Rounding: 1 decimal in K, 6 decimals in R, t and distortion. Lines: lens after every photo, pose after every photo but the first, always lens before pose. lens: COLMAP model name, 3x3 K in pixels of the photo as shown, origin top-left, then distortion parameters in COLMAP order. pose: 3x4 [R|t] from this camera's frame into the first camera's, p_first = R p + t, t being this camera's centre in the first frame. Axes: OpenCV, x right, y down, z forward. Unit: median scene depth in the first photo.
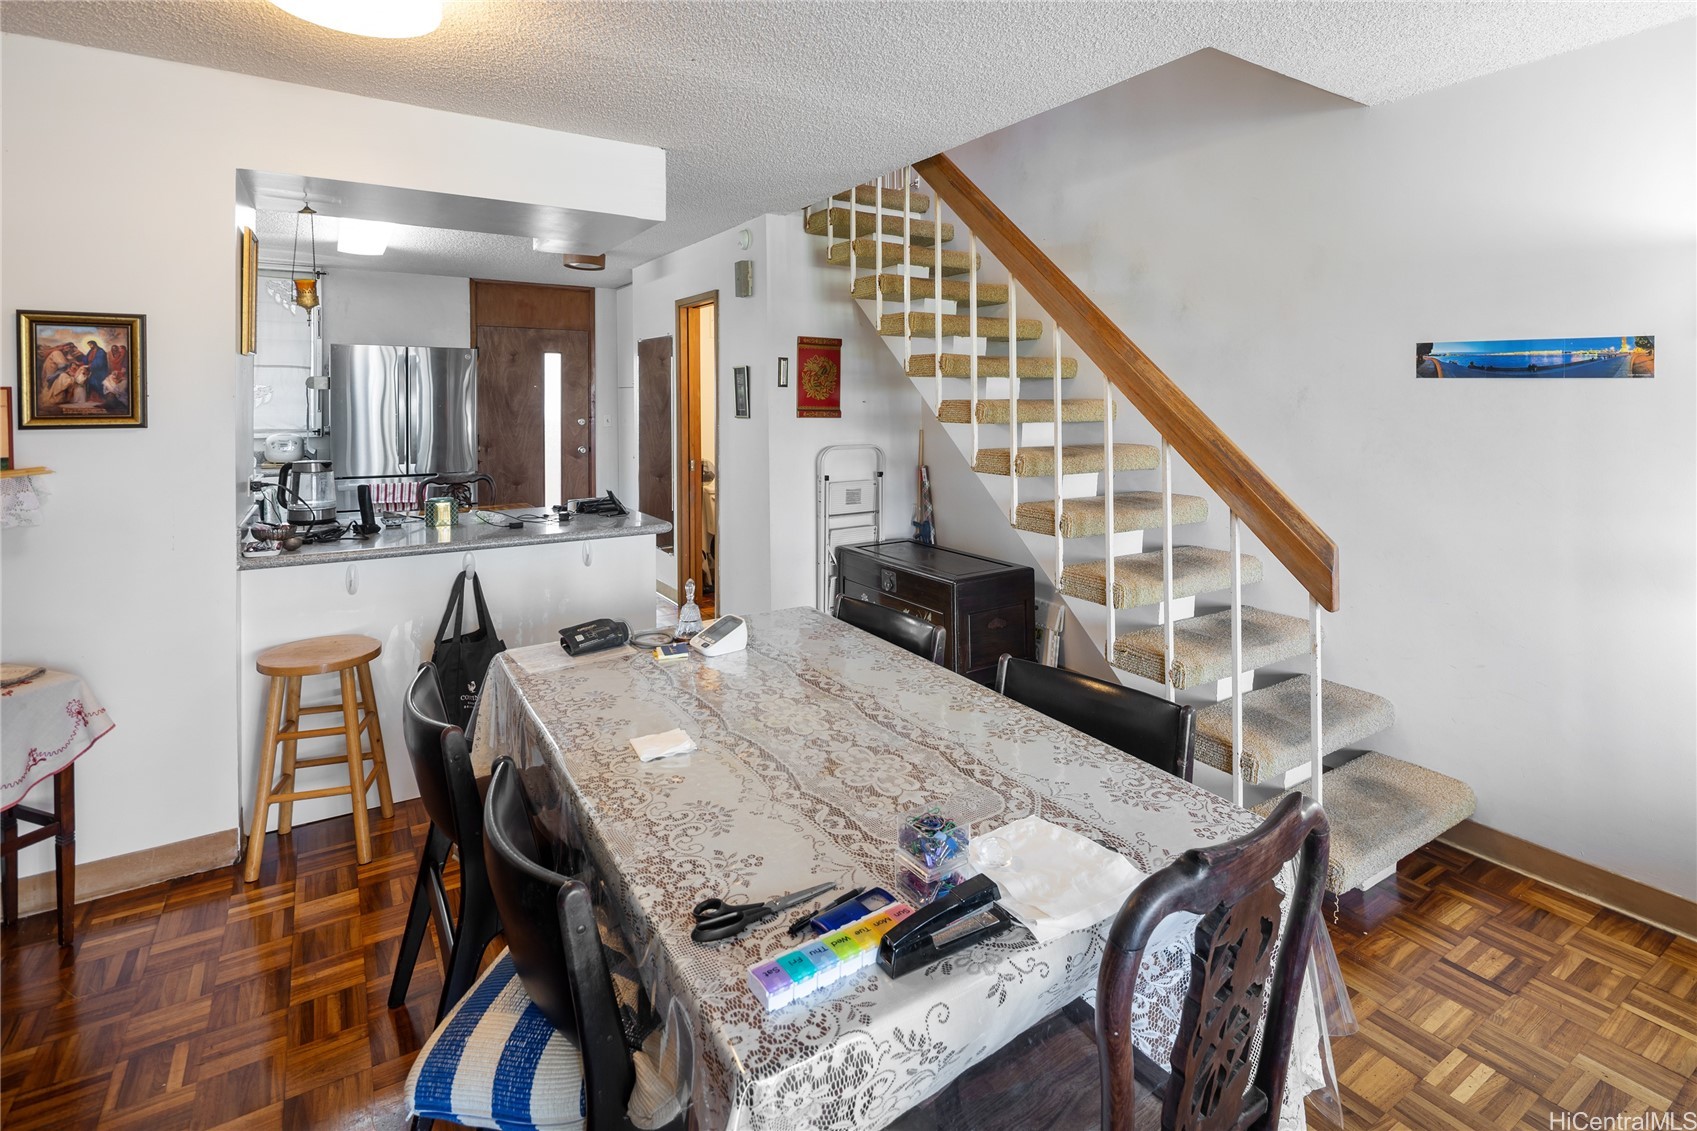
lens RADIAL K [[832.1, 0, 871.6], [0, 832.1, 406.7], [0, 0, 1]] dist [0.003536, -0.001863]
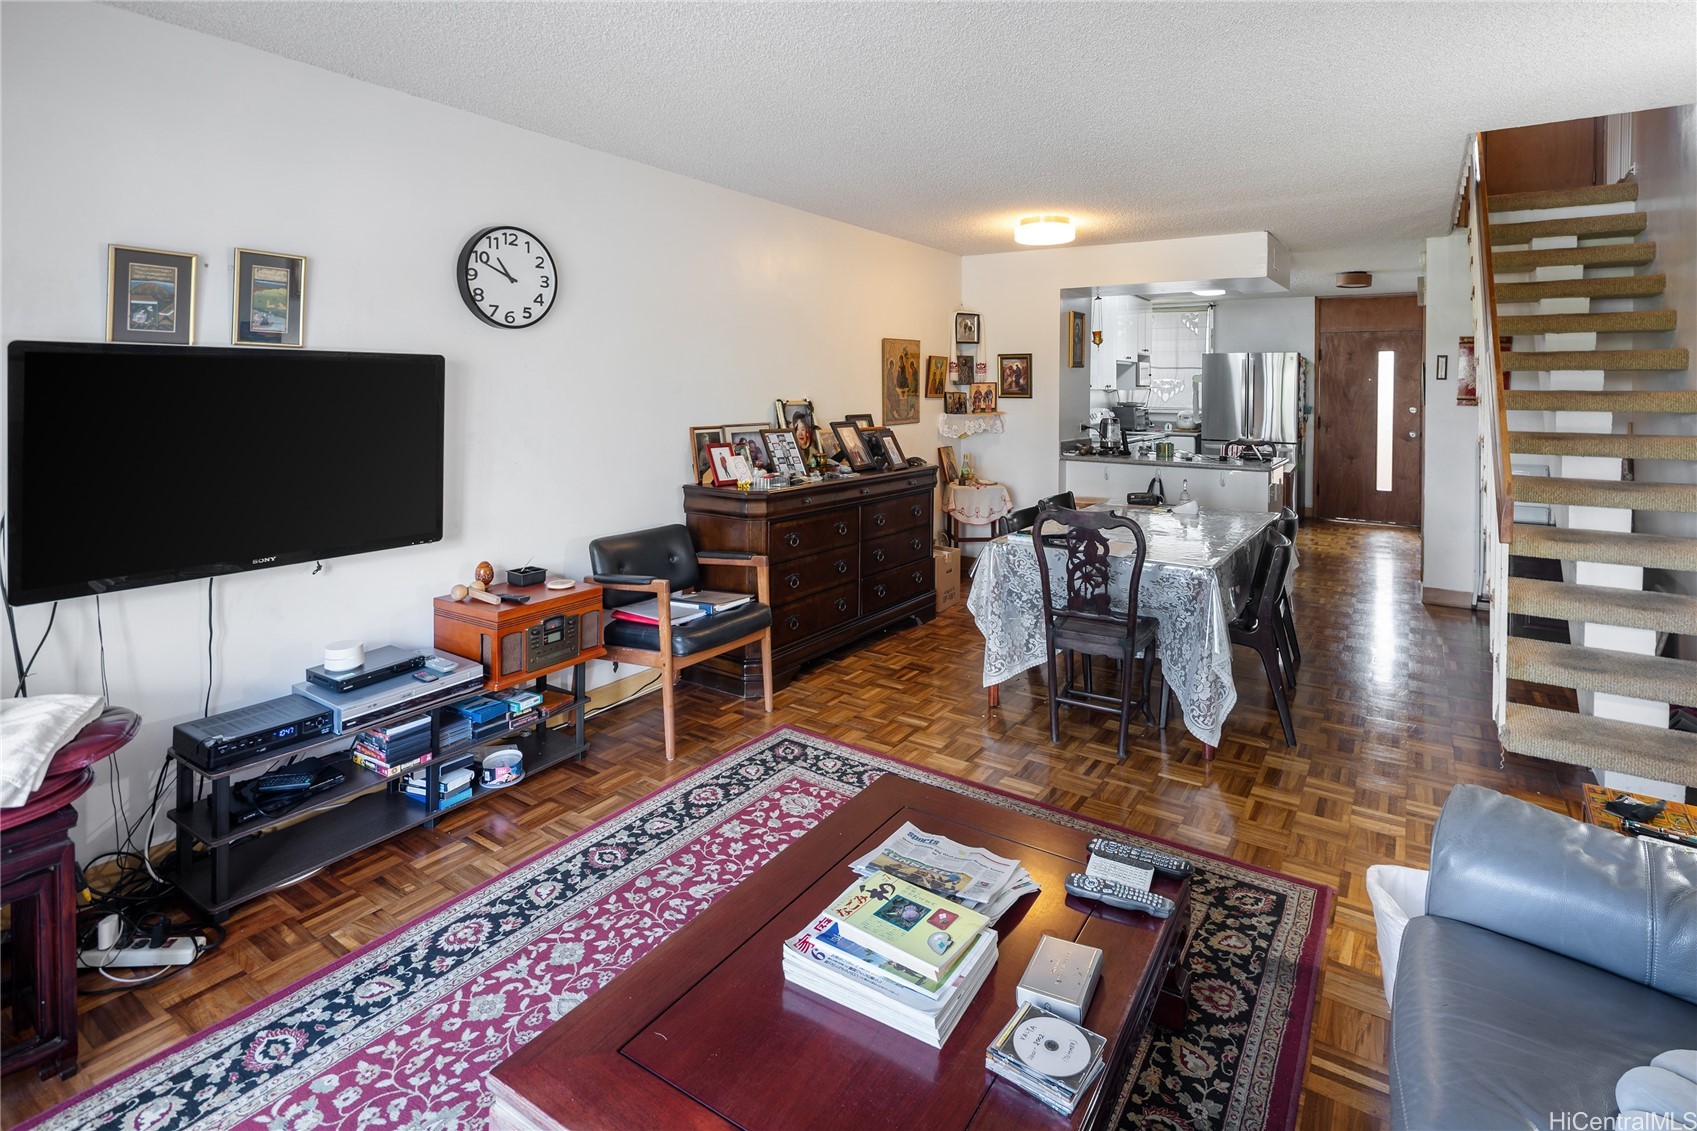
lens RADIAL K [[832.4, 0, 861.6], [0, 832.4, 381.8], [0, 0, 1]] dist [0.002702, -0.001124]
pose [[0.390904, -0.002304, -0.920429, 0.807065], [-0.016523, 0.999818, -0.009520, 0.005087], [0.920283, 0.018930, 0.390795, -0.296600]]
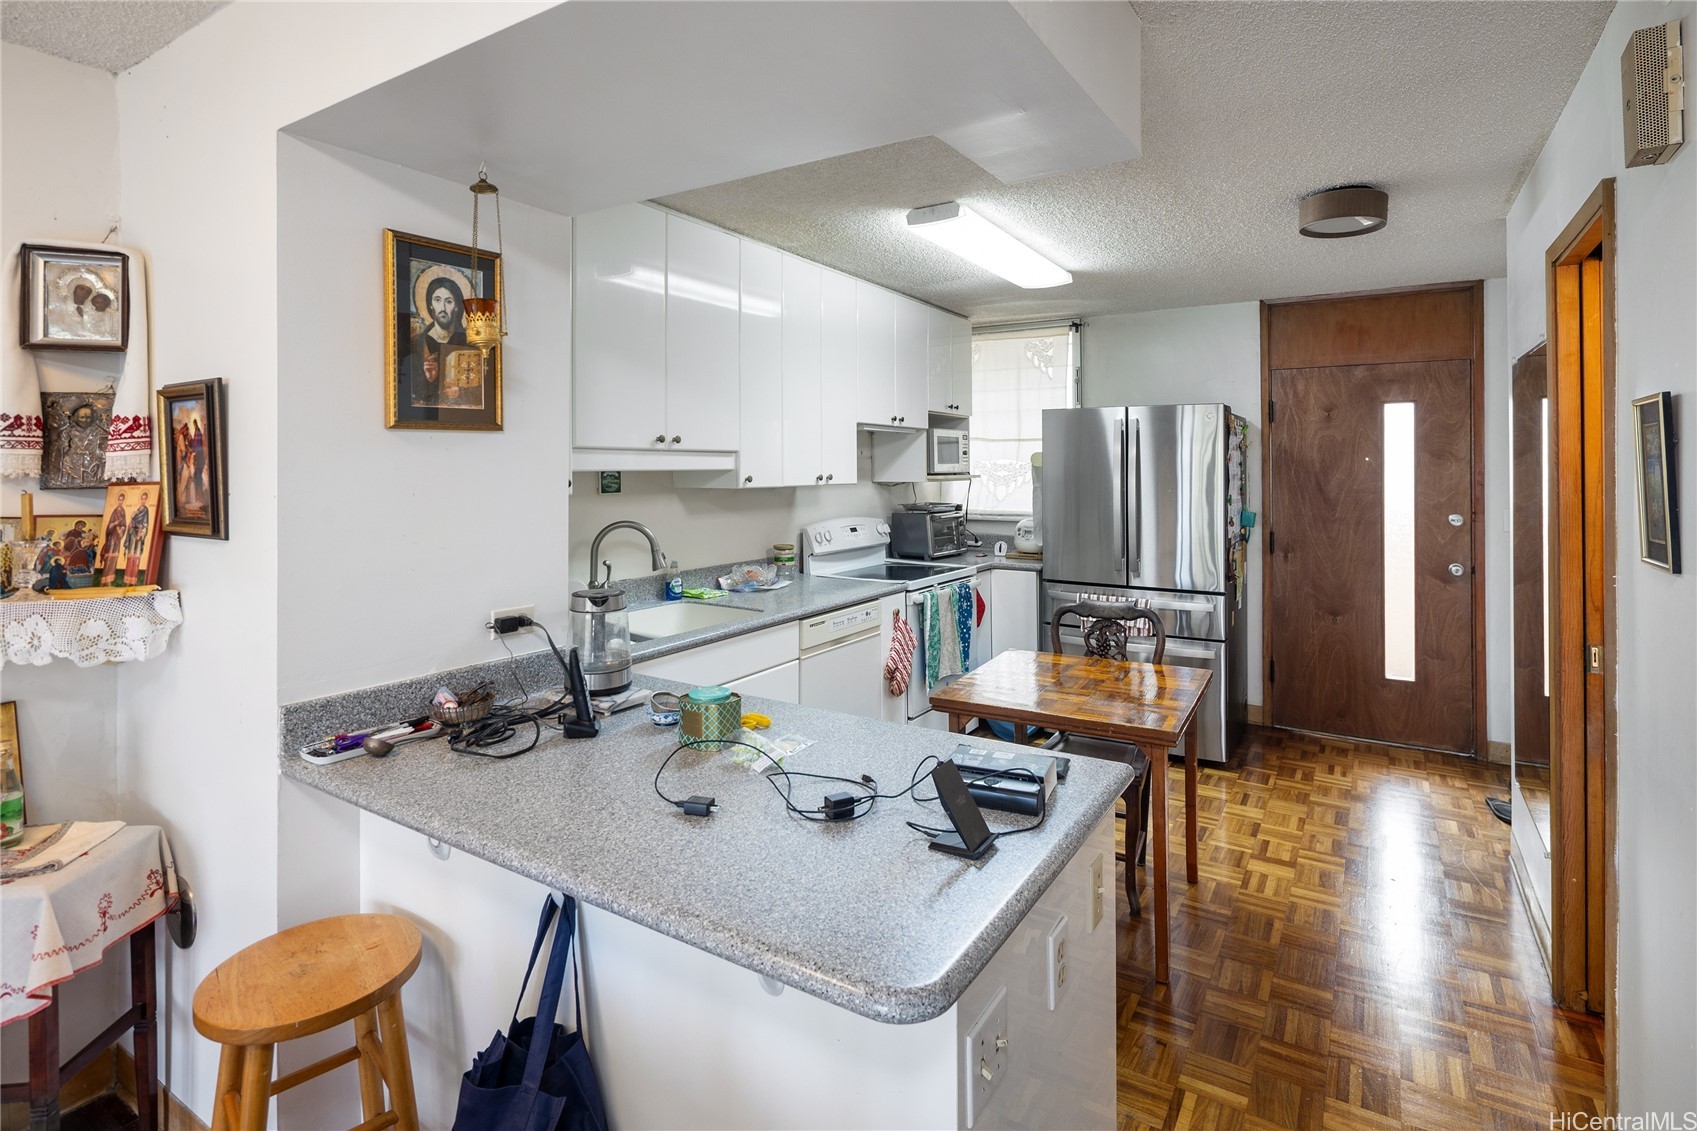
lens RADIAL K [[832.4, 0, 869.8], [0, 832.4, 450.3], [0, 0, 1]] dist [0.002702, -0.001124]
pose [[0.426526, -0.019414, -0.904267, -0.006215], [-0.007540, 0.999659, -0.025018, -0.023772], [0.904444, 0.017489, 0.426234, 0.768796]]
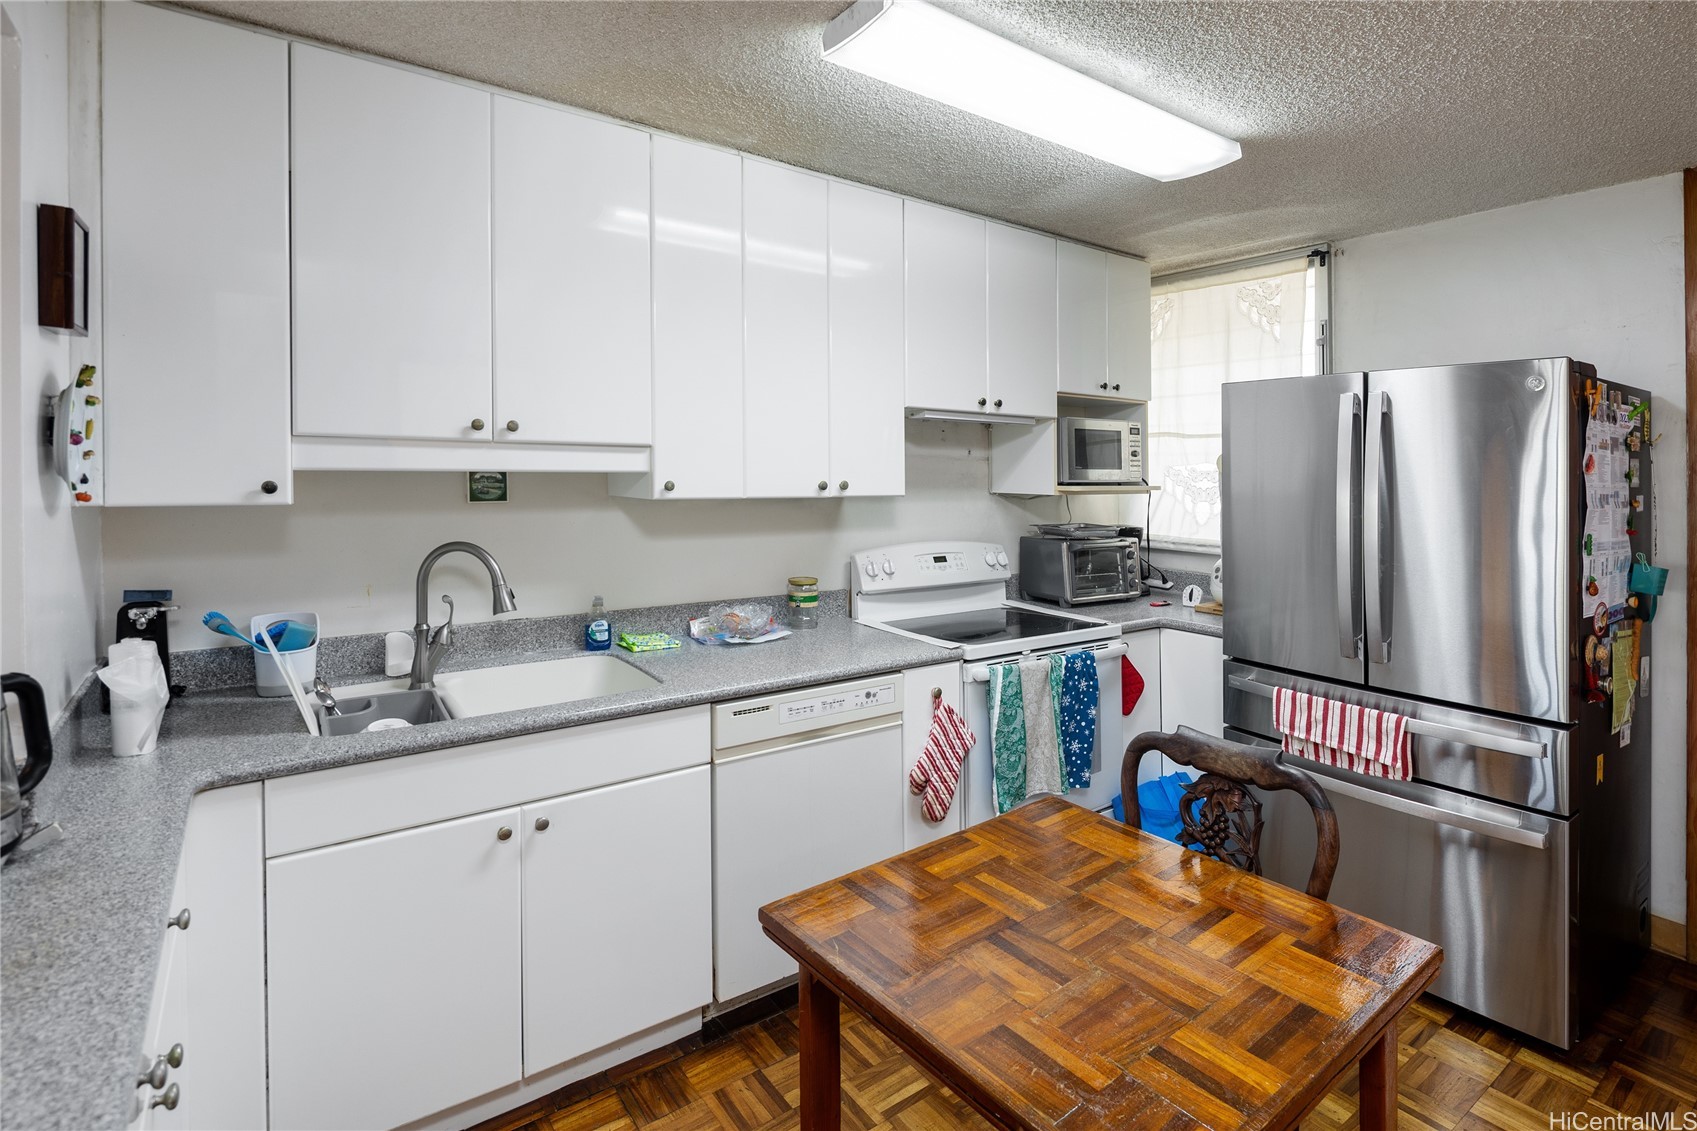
lens RADIAL K [[832.4, 0, 860.9], [0, 832.4, 456.5], [0, 0, 1]] dist [0.002702, -0.001124]
pose [[0.047910, -0.016865, -0.998709, -0.246326], [-0.021736, 0.999603, -0.017923, -0.028063], [0.998615, 0.022567, 0.047525, 1.135661]]
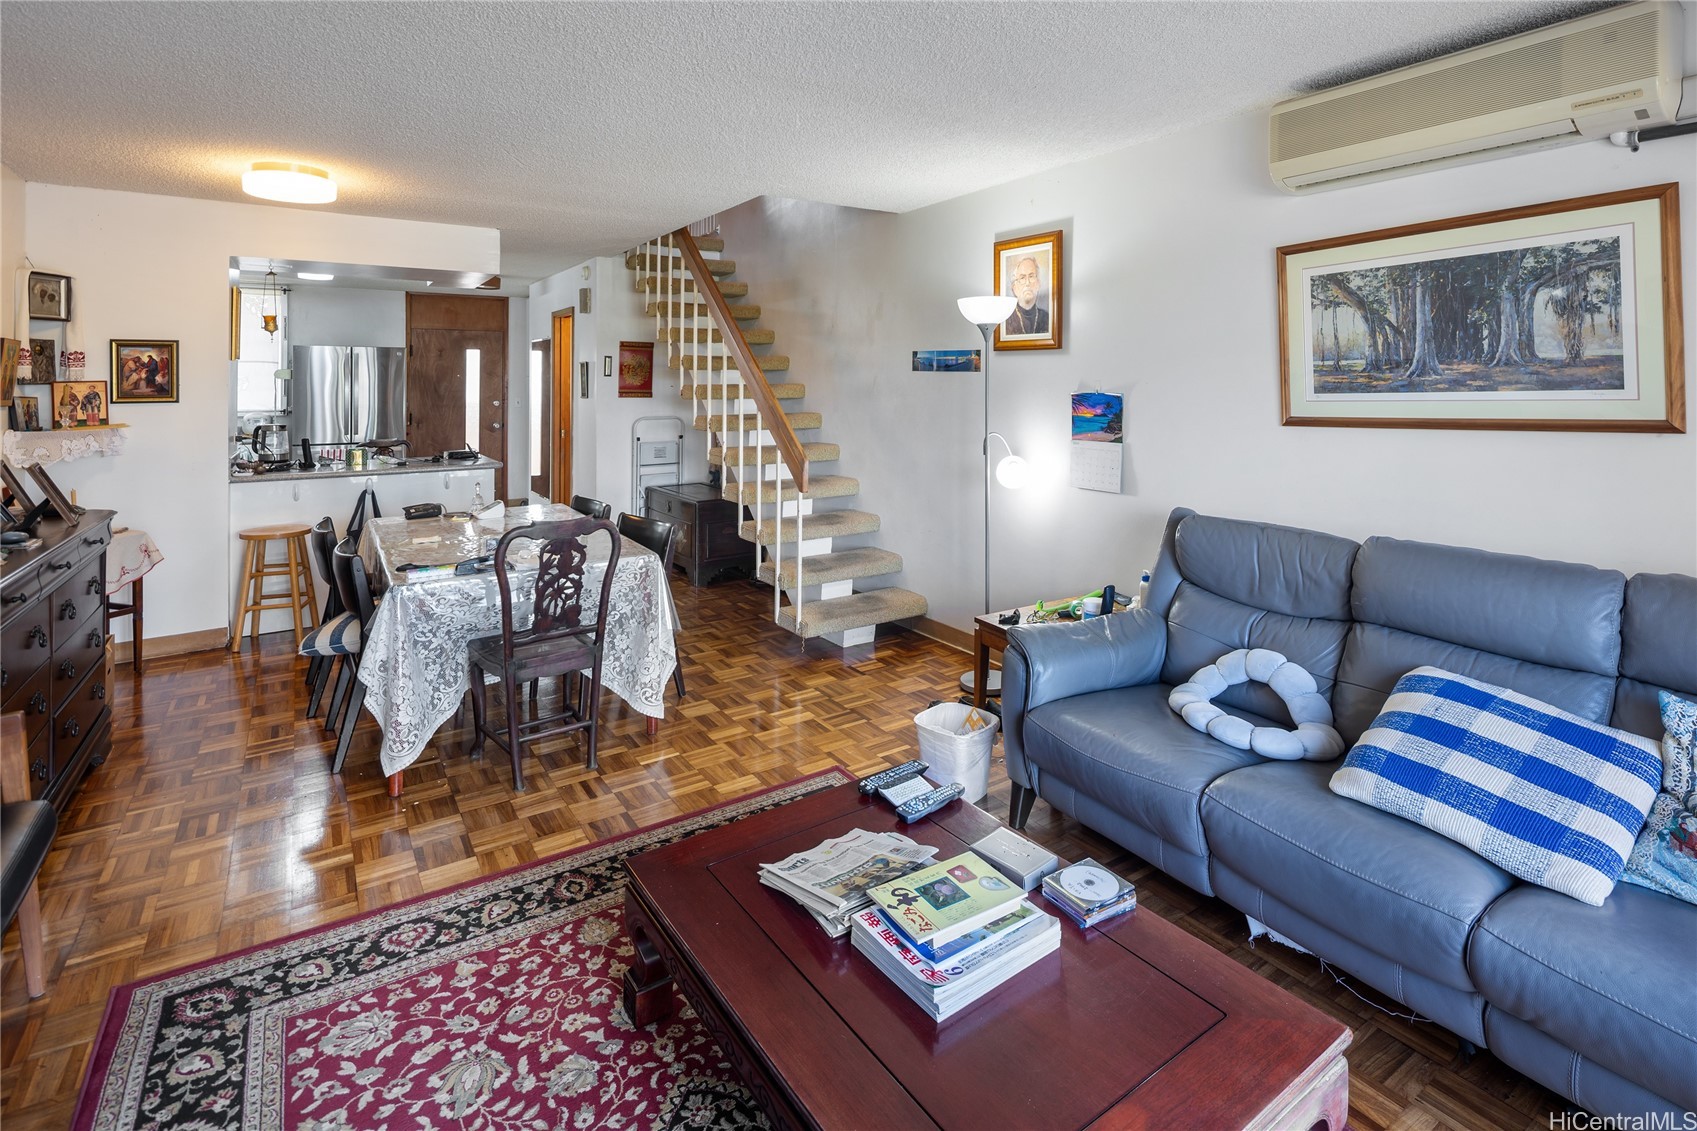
lens RADIAL K [[832.4, 0, 873.9], [0, 832.4, 378.6], [0, 0, 1]] dist [0.002702, -0.001124]
pose [[0.999782, -0.004817, 0.020322, 0.390413], [0.005127, 0.999870, -0.015261, 0.005481], [-0.020246, 0.015361, 0.999677, -0.544431]]
